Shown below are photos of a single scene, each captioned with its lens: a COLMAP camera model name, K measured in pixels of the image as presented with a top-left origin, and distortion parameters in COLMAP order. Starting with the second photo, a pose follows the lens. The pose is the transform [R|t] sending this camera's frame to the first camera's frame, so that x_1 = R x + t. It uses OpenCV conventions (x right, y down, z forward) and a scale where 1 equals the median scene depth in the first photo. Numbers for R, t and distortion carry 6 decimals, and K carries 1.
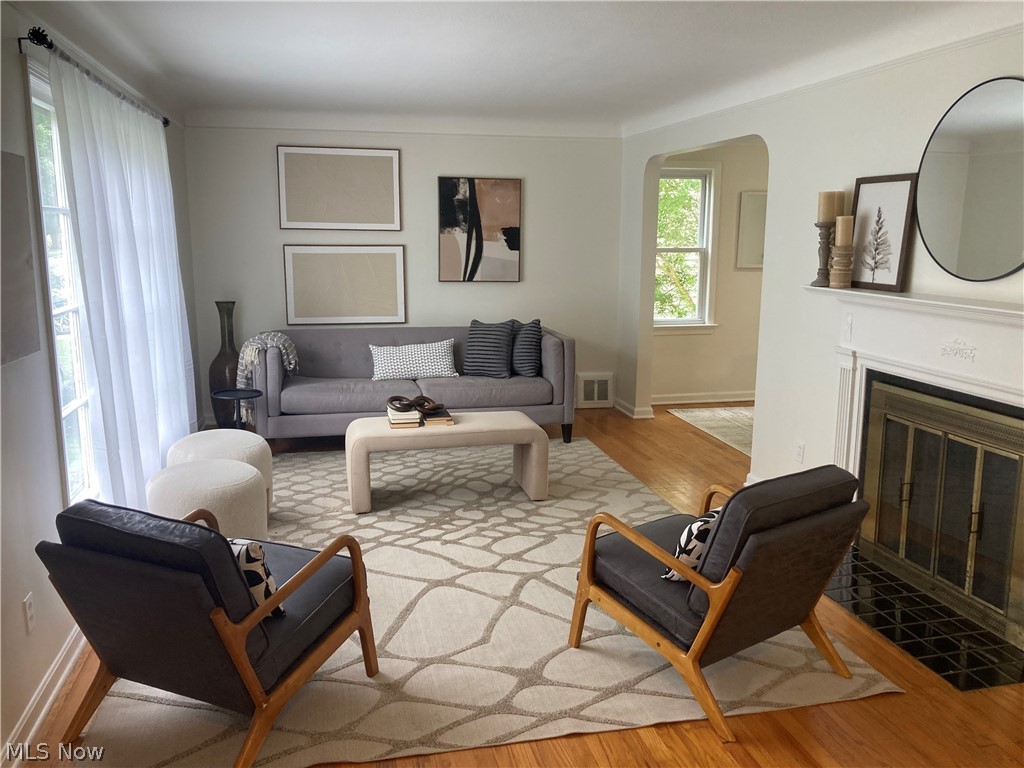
lens RADIAL K [[827.8, 0, 508.8], [0, 827.8, 390.6], [0, 0, 1]] dist [0.034520, -0.054320]
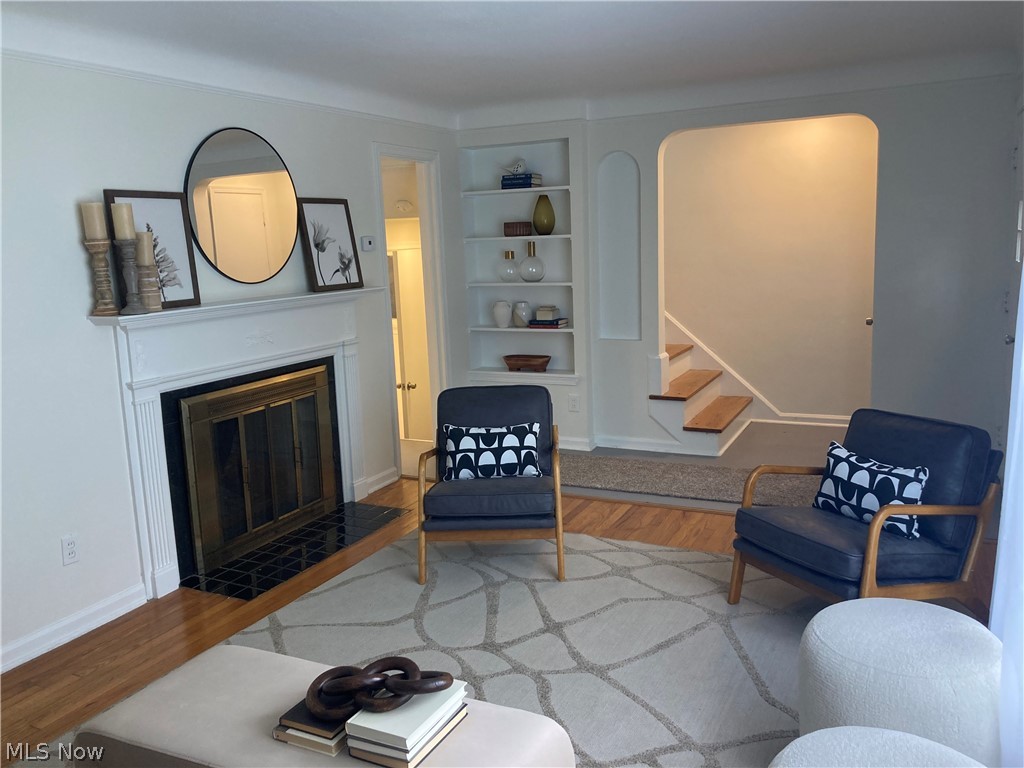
lens RADIAL K [[827.8, 0, 520.0], [0, 827.8, 378.0], [0, 0, 1]] dist [0.034520, -0.054320]
pose [[-0.773436, -0.082378, 0.628499, -0.350945], [0.157756, 0.935306, 0.316728, -0.204735], [-0.613930, 0.344118, -0.710403, 1.043337]]
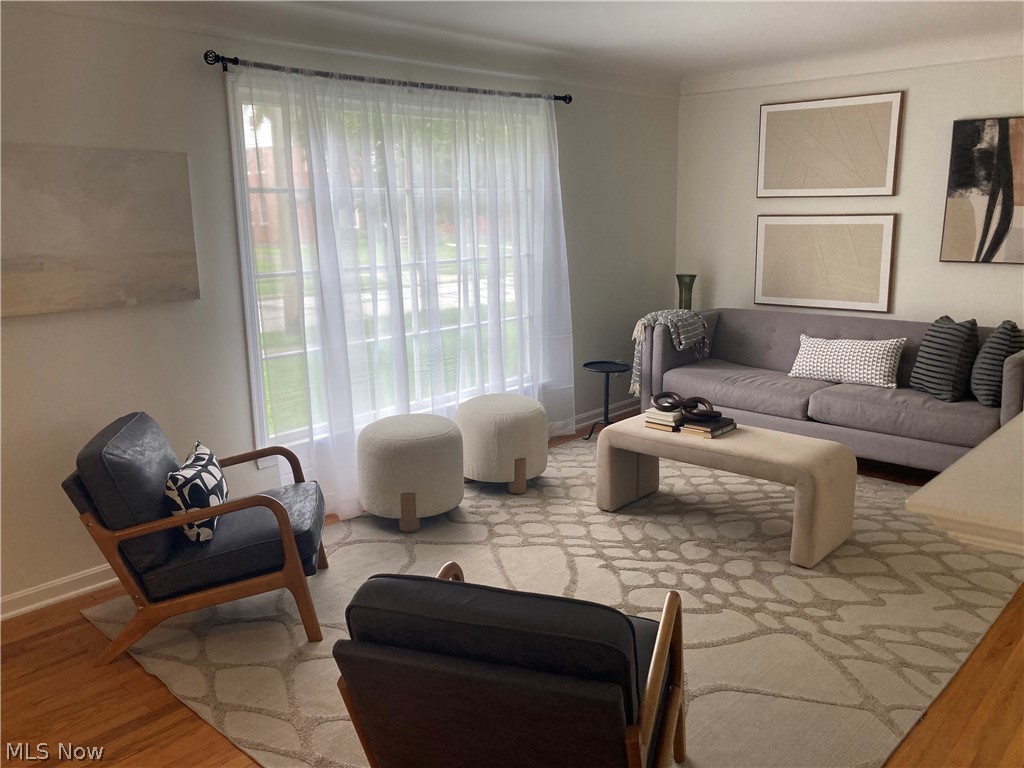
lens RADIAL K [[827.8, 0, 507.6], [0, 827.8, 377.5], [0, 0, 1]] dist [0.034520, -0.054320]
pose [[0.555381, 0.149911, -0.817972, 0.418127], [-0.132202, 0.987025, 0.091132, -0.057116], [0.821020, 0.057525, 0.567993, 0.326041]]
